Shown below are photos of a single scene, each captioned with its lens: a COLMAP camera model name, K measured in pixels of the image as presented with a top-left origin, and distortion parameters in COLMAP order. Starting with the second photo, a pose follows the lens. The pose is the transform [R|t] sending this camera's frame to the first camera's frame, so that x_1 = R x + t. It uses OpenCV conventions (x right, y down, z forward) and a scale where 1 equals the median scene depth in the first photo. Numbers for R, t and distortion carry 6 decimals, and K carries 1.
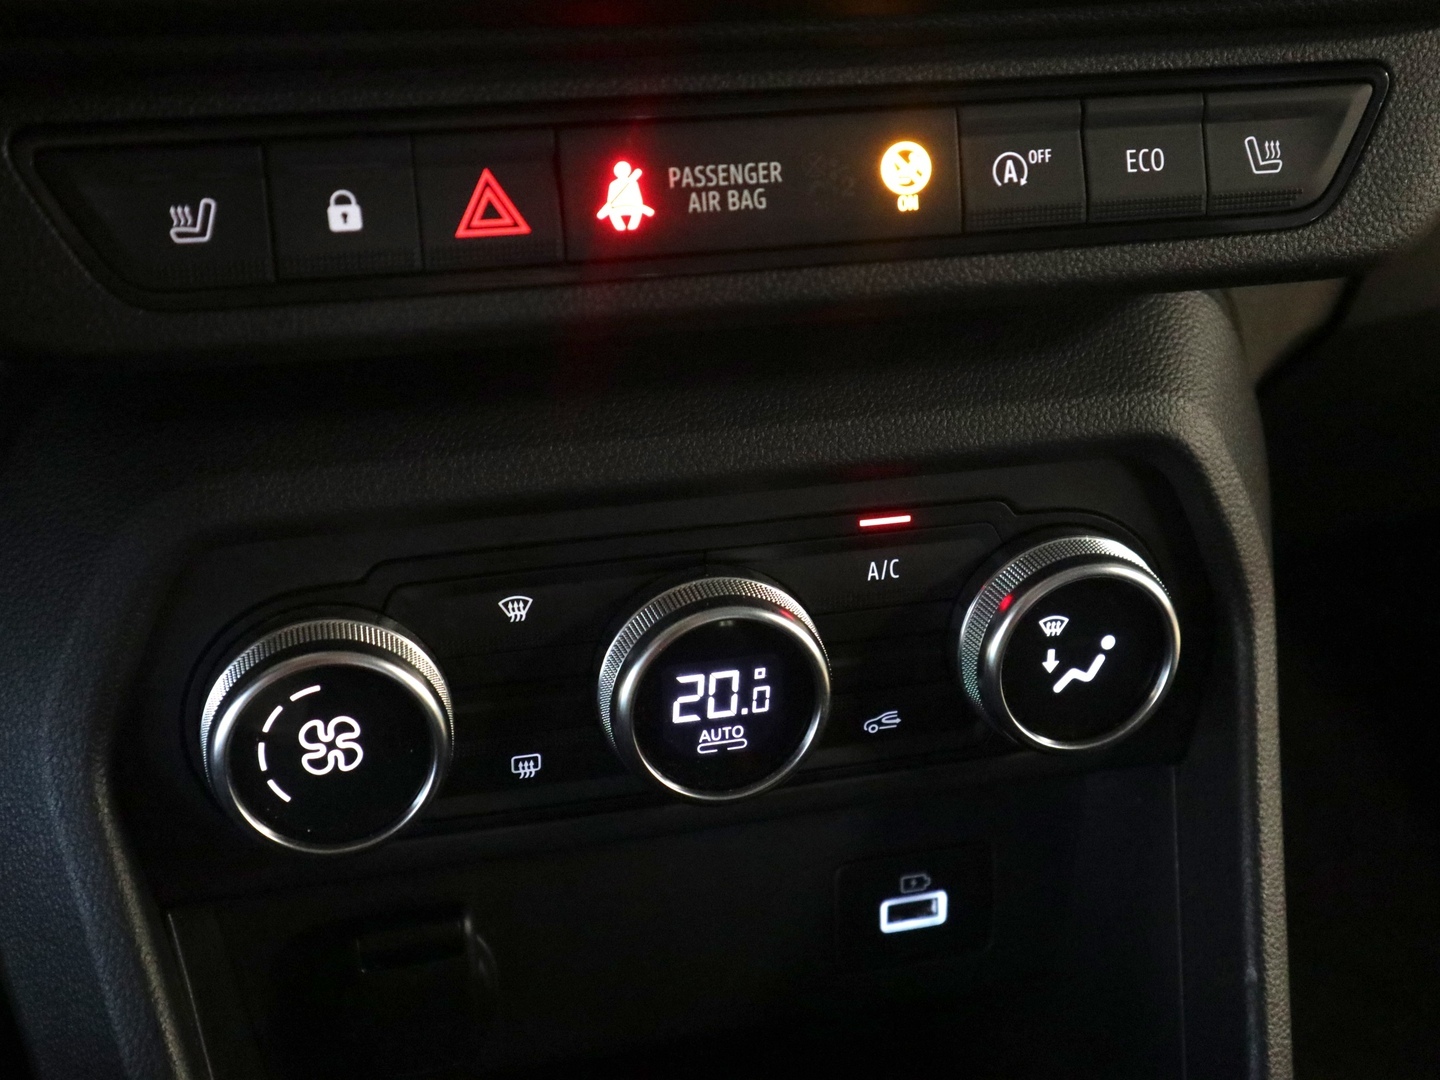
lens RADIAL K [[1747.9, 0, 720.0], [0, 1747.9, 540.0], [0, 0, 1]] dist [0.003574, 0.010036]
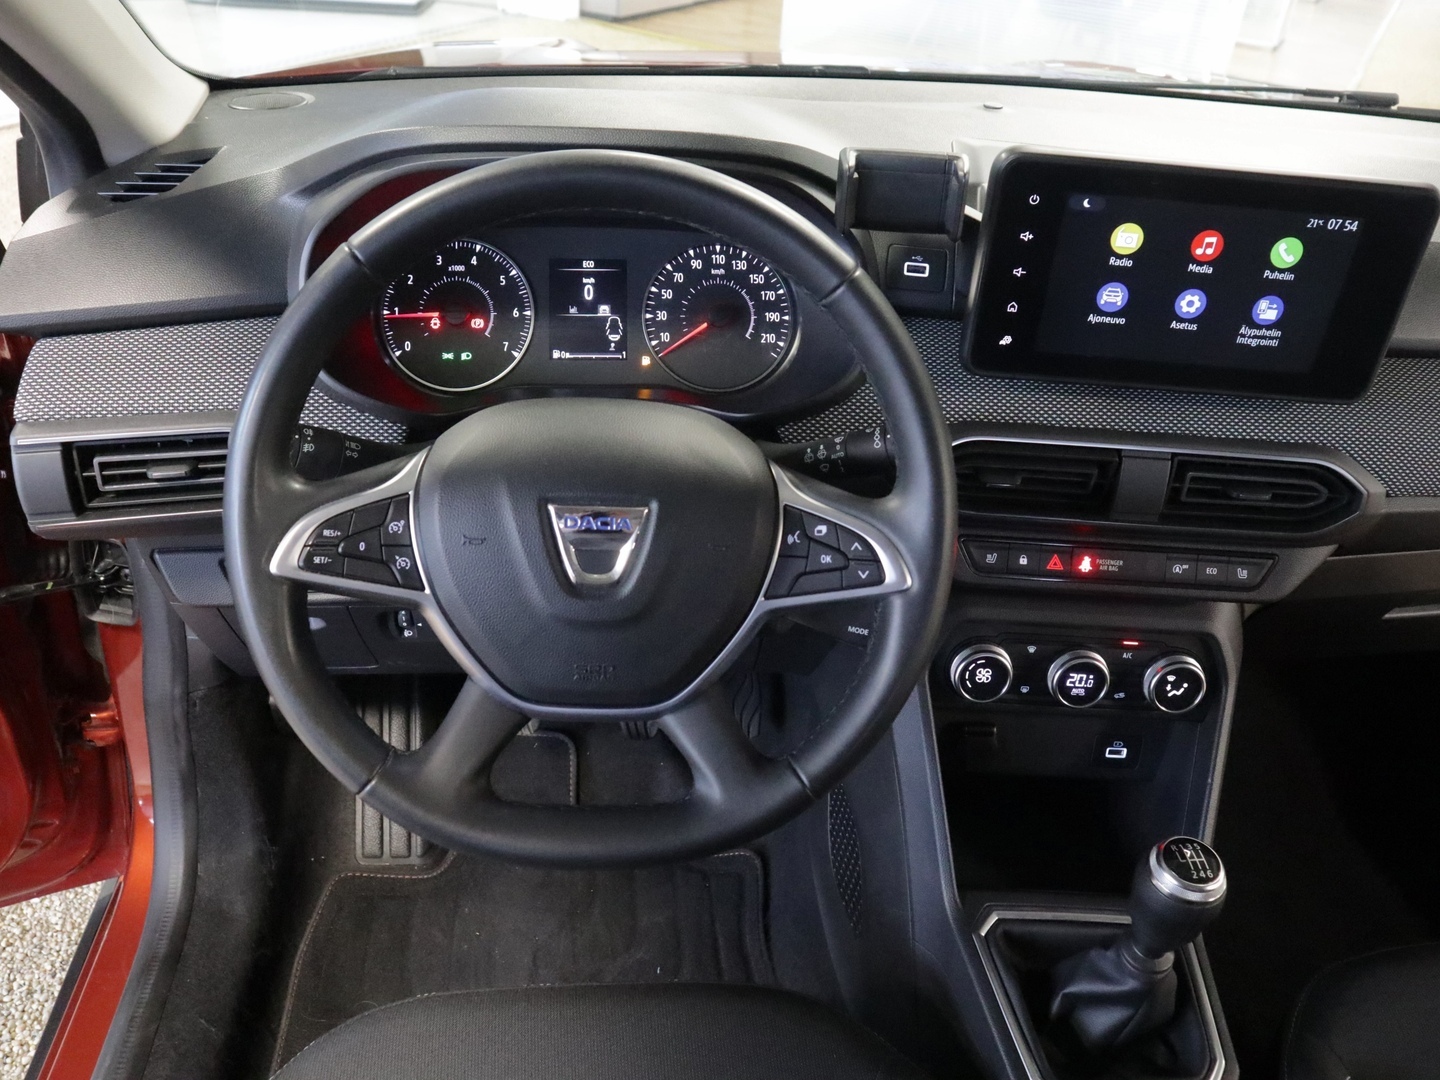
lens RADIAL K [[1138.5, 0, 720.0], [0, 1138.5, 540.0], [0, 0, 1]] dist [-0.123777, 0.093506]
pose [[0.961449, 0.162492, -0.221840, -0.265097], [-0.164908, 0.986279, 0.007718, -0.105939], [0.220050, 0.029162, 0.975053, -1.610402]]
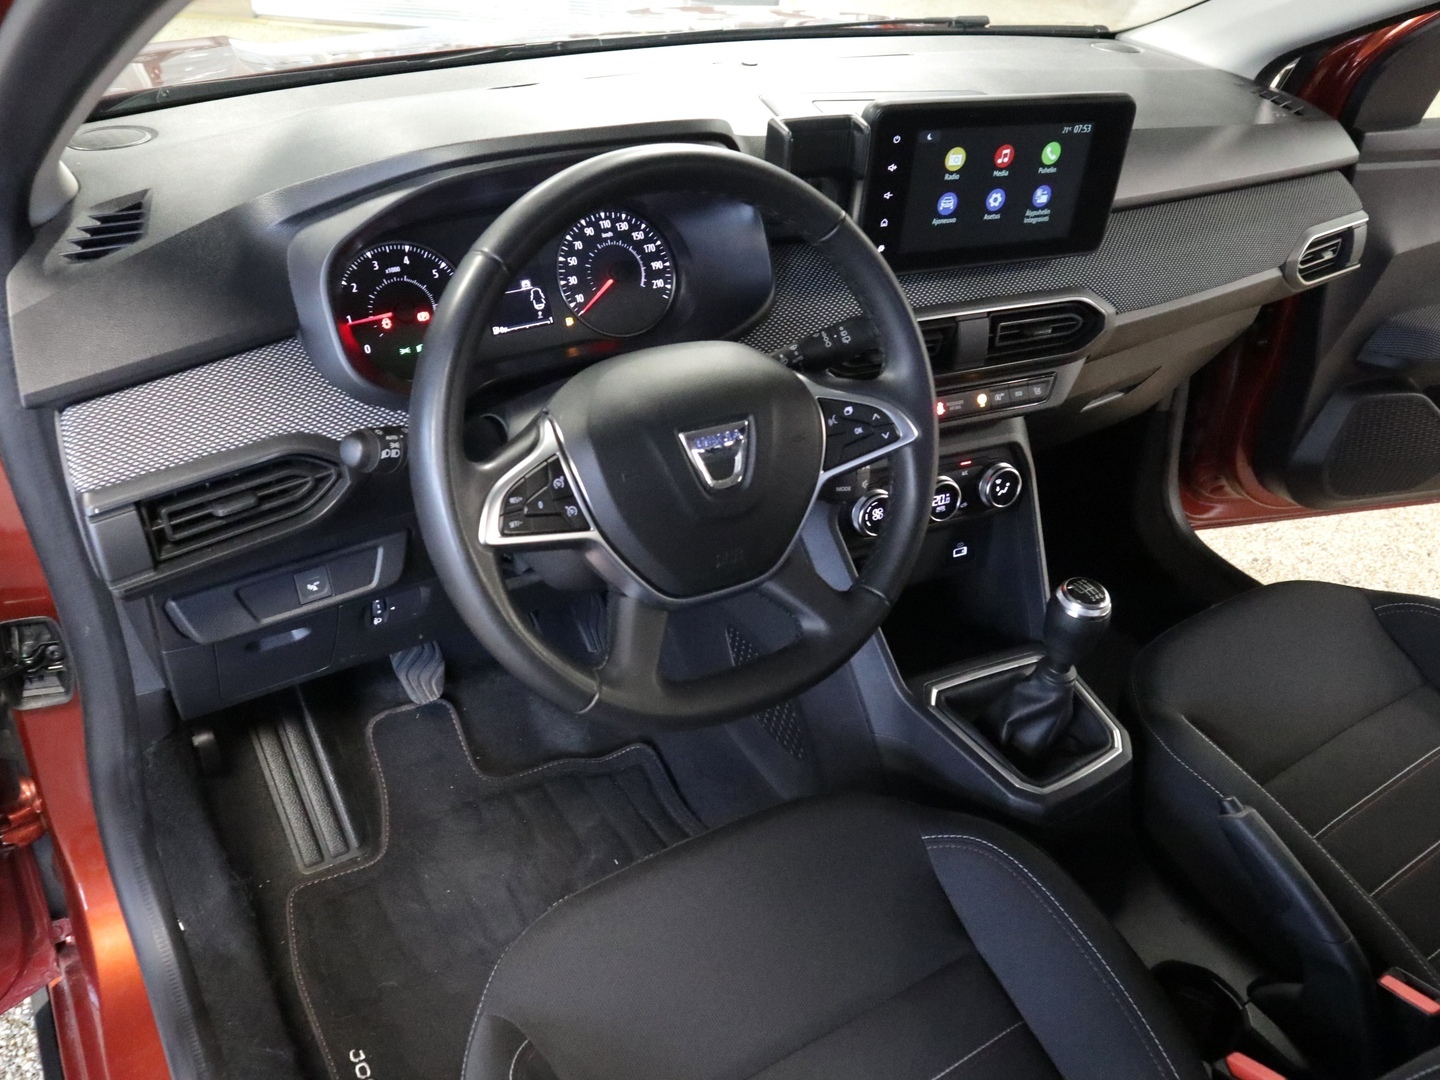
lens RADIAL K [[1138.5, 0, 720.0], [0, 1138.5, 540.0], [0, 0, 1]] dist [-0.123777, 0.093506]
pose [[0.981855, -0.091607, 0.166040, -1.177786], [0.085376, 0.995363, 0.044301, 0.004915], [-0.169328, -0.029321, 0.985123, -2.112577]]
